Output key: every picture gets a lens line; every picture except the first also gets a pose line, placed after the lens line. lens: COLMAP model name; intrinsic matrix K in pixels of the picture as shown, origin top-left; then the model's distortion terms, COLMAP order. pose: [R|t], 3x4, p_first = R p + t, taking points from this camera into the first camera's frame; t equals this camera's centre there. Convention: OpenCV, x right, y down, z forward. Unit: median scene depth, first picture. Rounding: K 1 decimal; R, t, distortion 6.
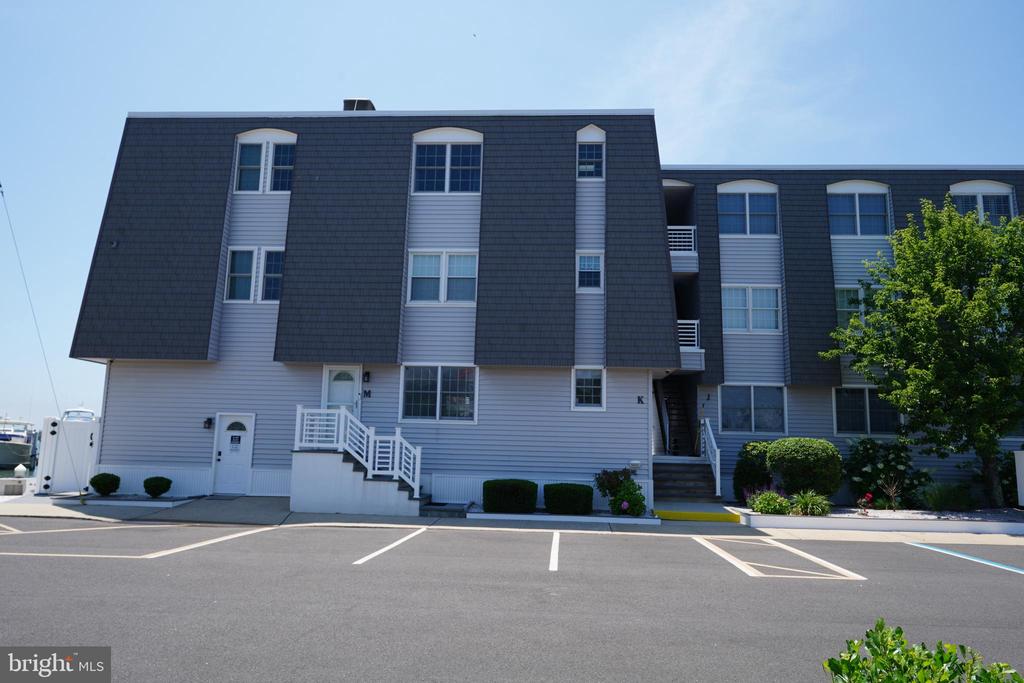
lens RADIAL K [[724.6, 0, 512.0], [0, 724.6, 341.5], [0, 0, 1]] dist [0.001000, 0.000380]
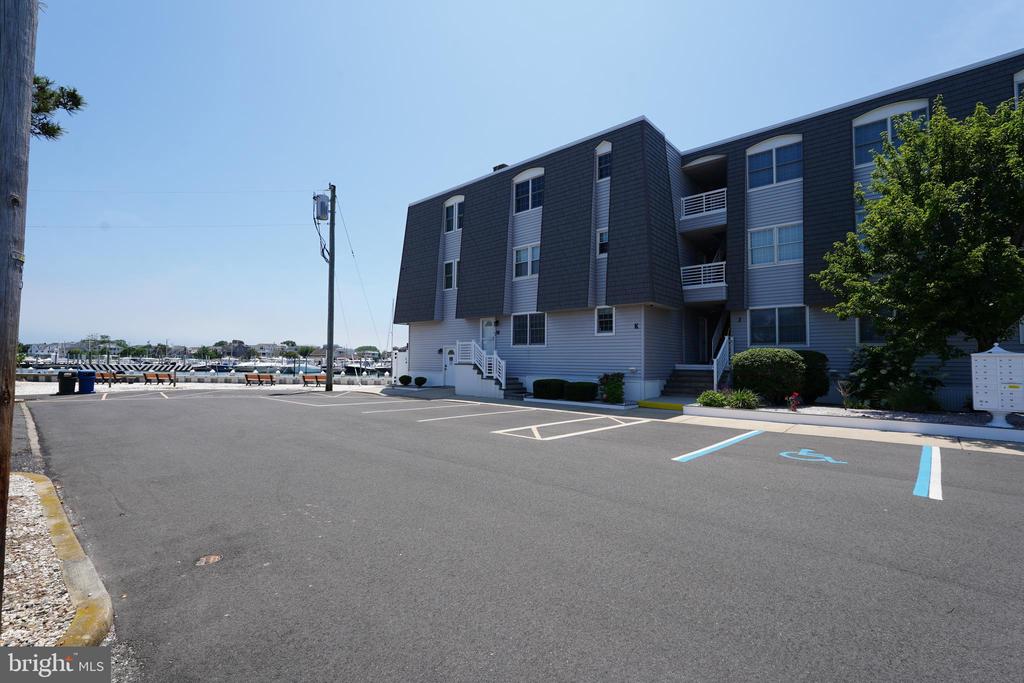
lens RADIAL K [[459.2, 0, 512.0], [0, 459.2, 341.5], [0, 0, 1]] dist [-0.000285, -0.000367]
pose [[0.779689, -0.043737, -0.624637, 0.541178], [0.098248, 0.993747, 0.053055, 0.037038], [0.618411, -0.102736, 0.779111, 0.124685]]
